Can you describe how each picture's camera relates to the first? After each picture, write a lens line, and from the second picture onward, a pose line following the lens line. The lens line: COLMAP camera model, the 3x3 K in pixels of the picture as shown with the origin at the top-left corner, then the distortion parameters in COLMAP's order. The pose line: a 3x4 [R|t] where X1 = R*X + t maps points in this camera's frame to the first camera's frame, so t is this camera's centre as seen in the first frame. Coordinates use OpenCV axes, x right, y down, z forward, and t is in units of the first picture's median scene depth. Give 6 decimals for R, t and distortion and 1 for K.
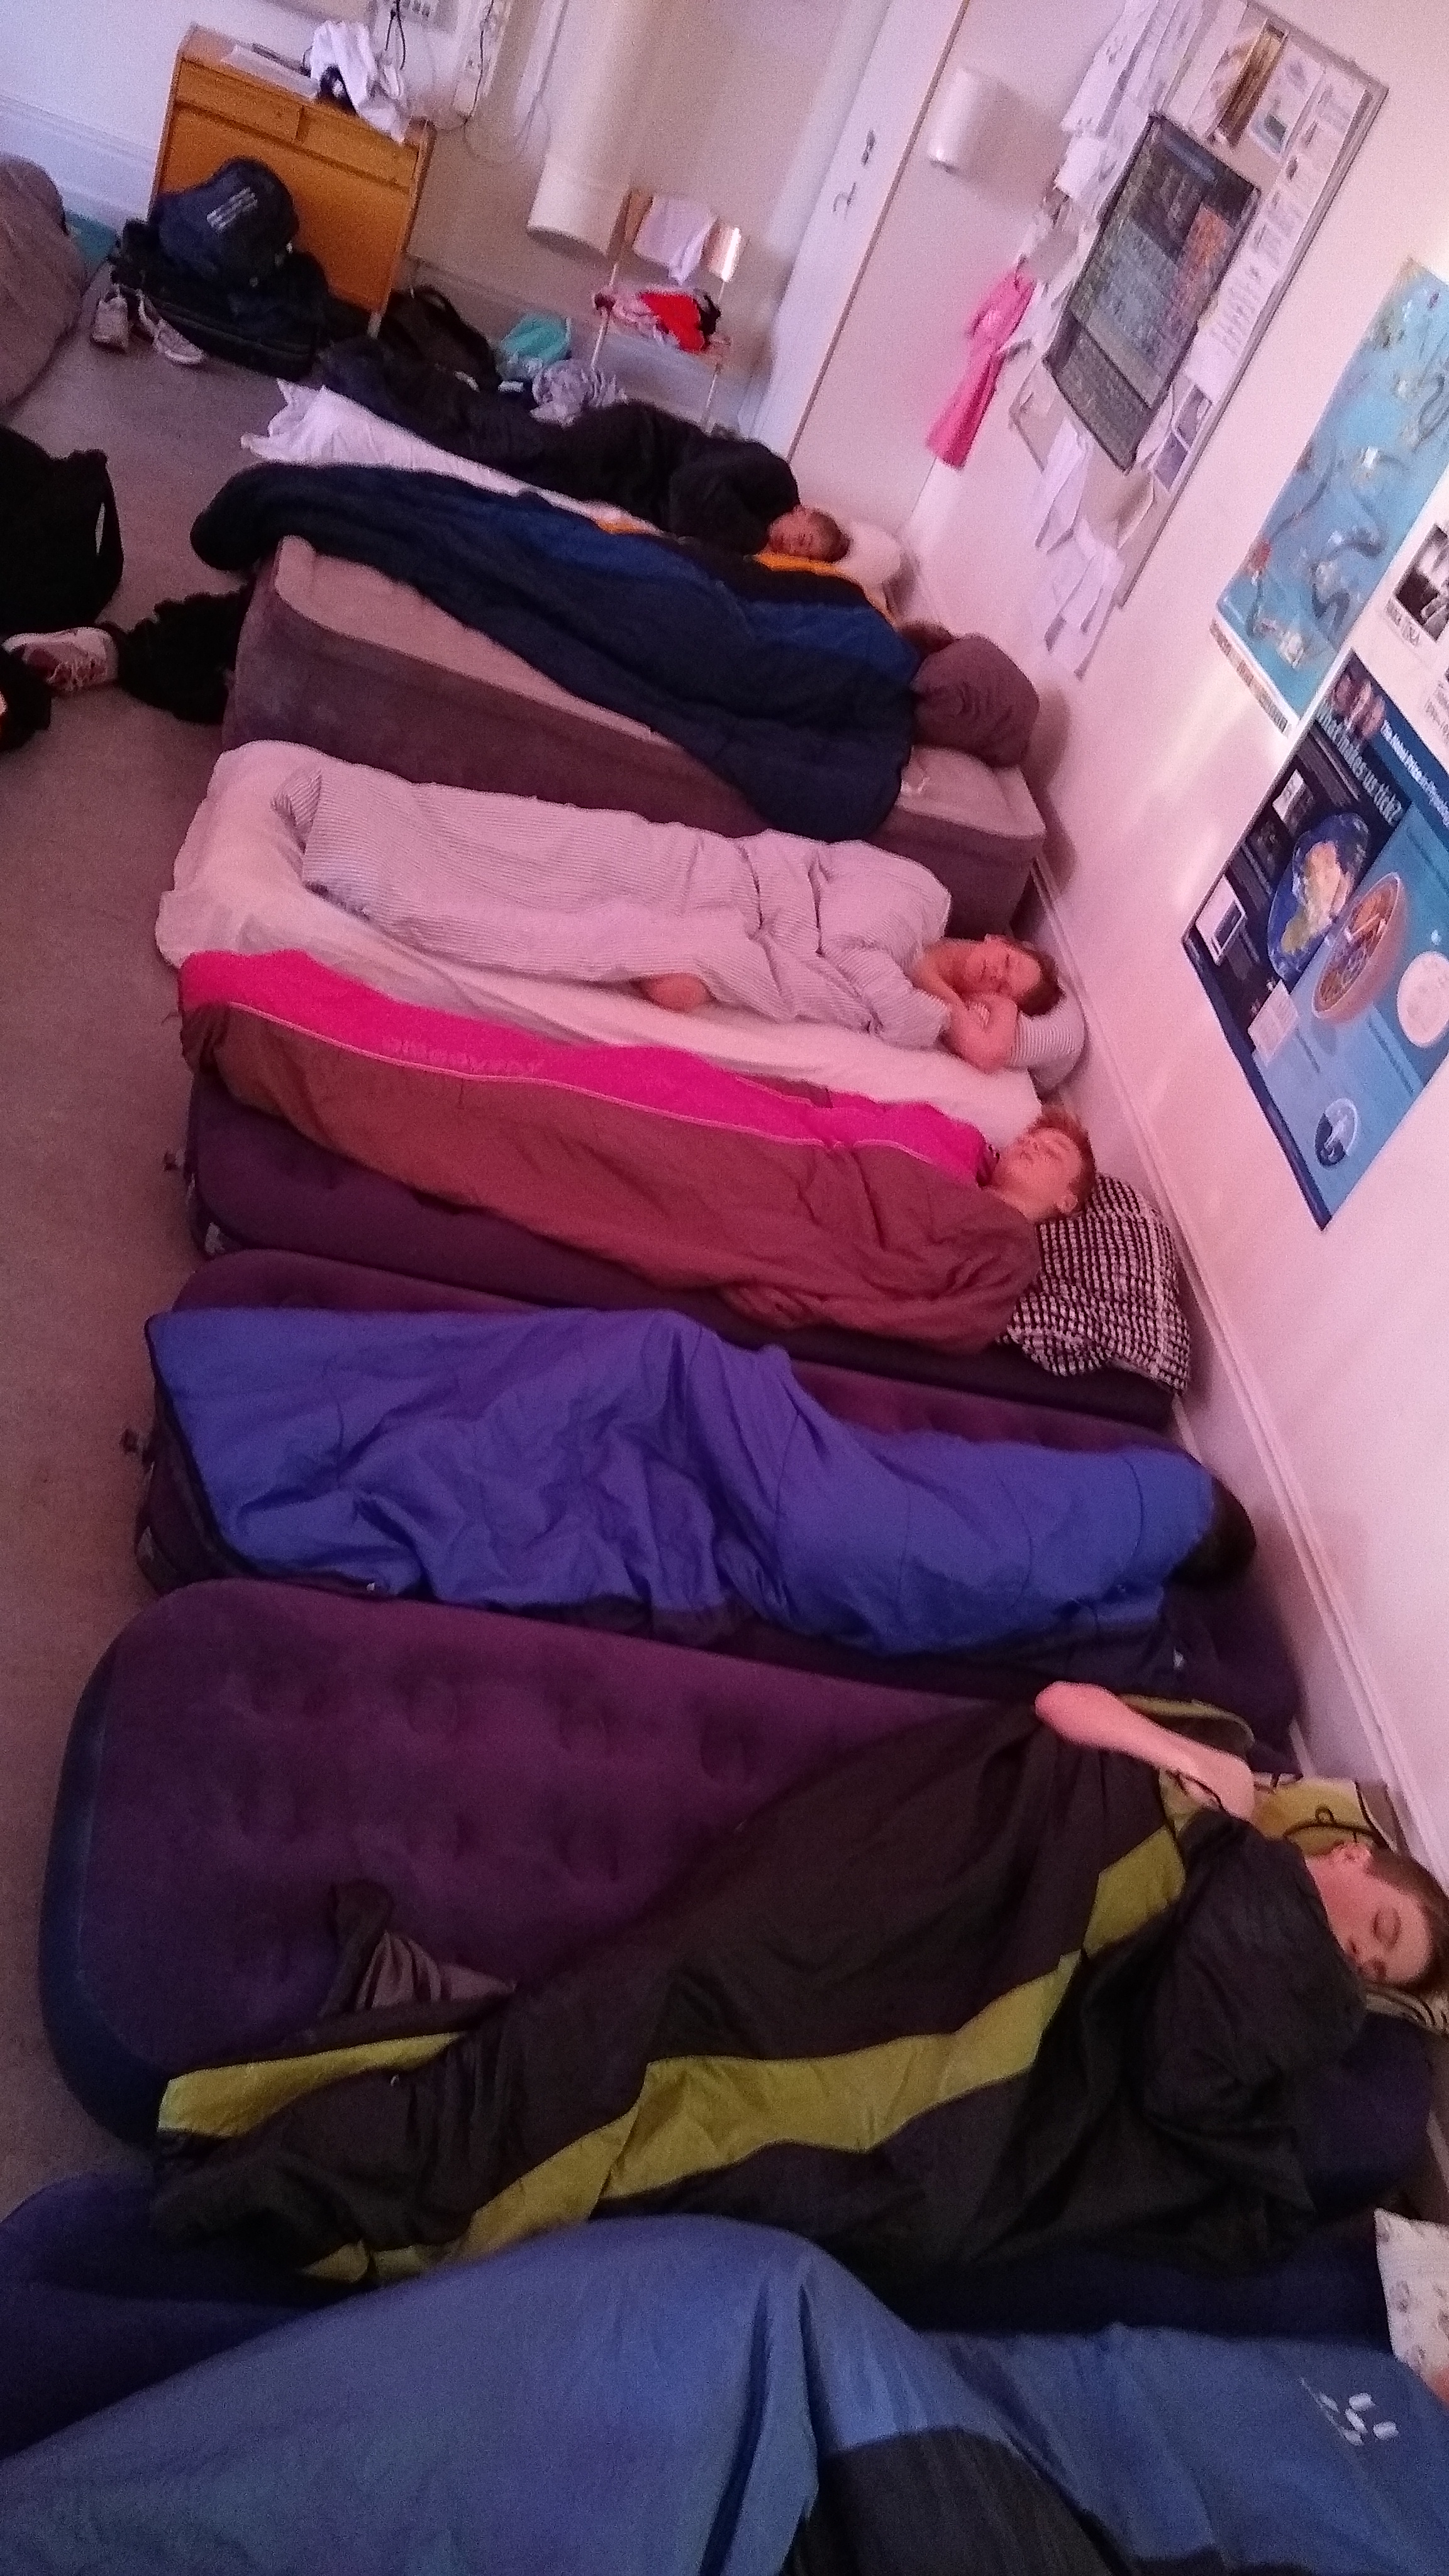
lens RADIAL K [[2067.0, 0, 724.5], [0, 2067.0, 1288.0], [0, 0, 1]] dist [-0.001321, 0.005825]
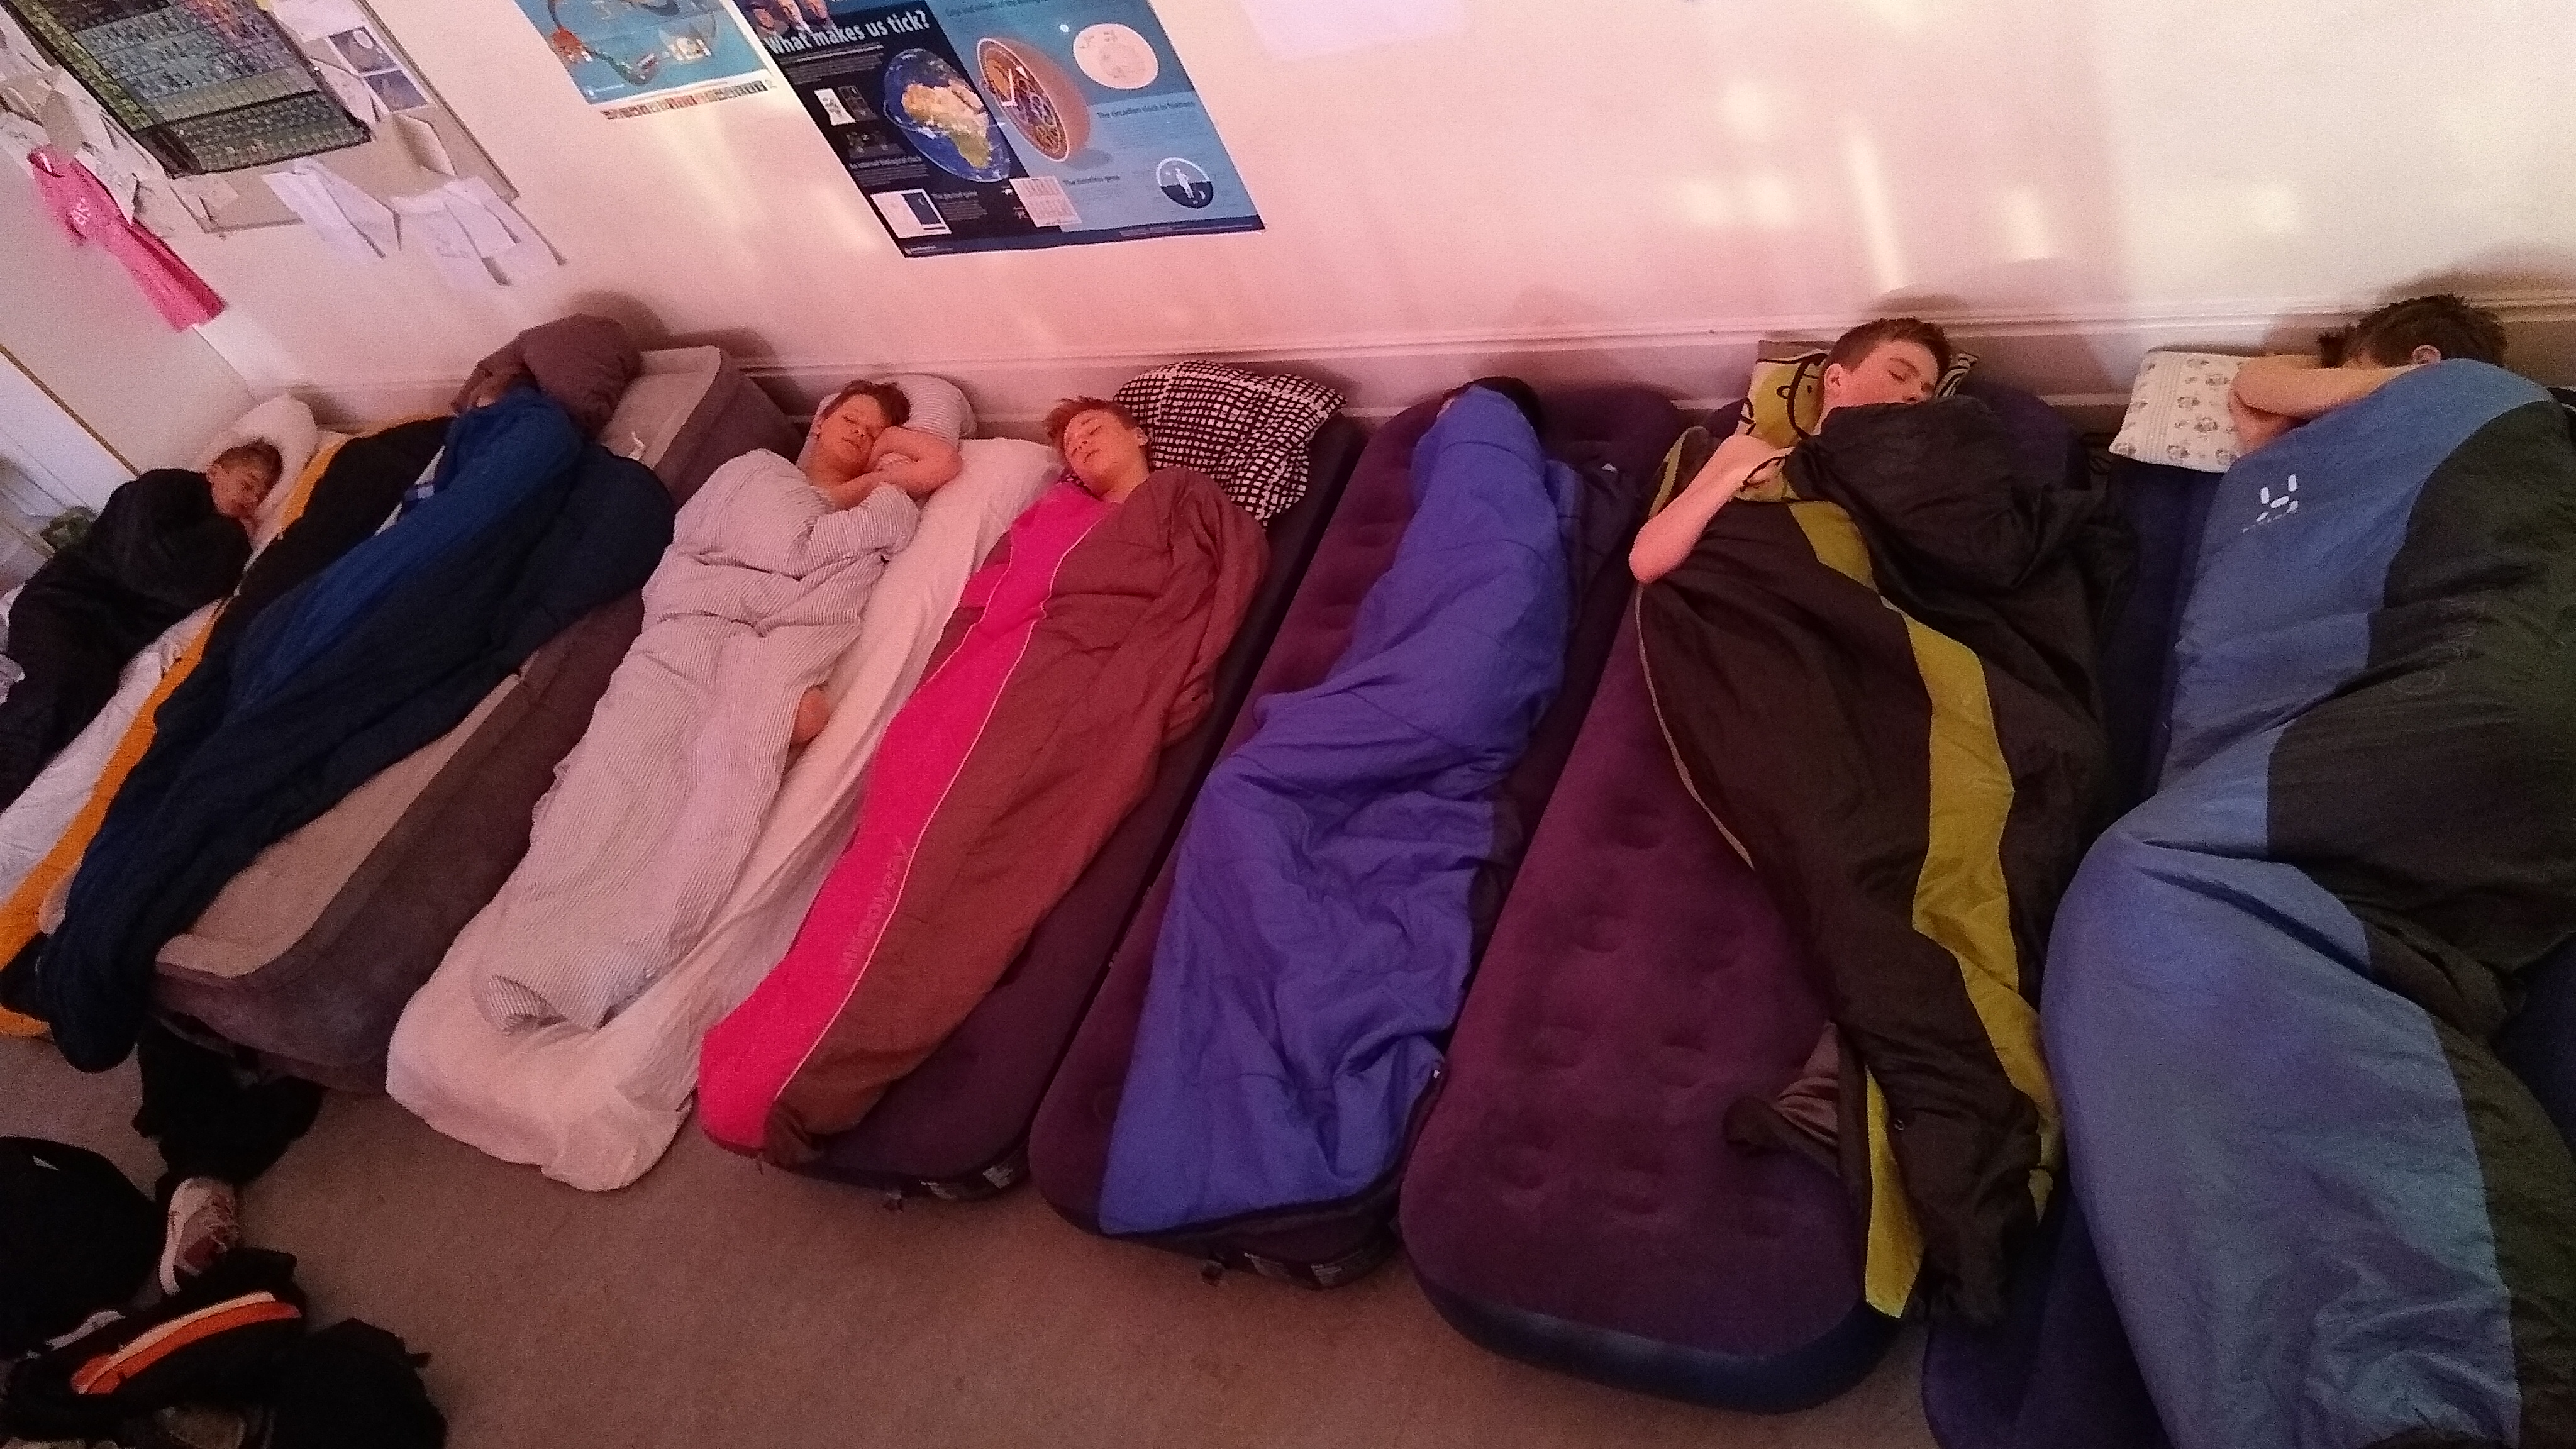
lens RADIAL K [[2067.0, 0, 1295.1], [0, 2067.0, 731.0], [0, 0, 1]] dist [-0.001321, 0.005825]
pose [[0.293545, -0.939025, 0.179061, -0.161370], [0.912687, 0.331011, 0.239655, -0.188855], [-0.284313, 0.093077, 0.954203, -0.048570]]
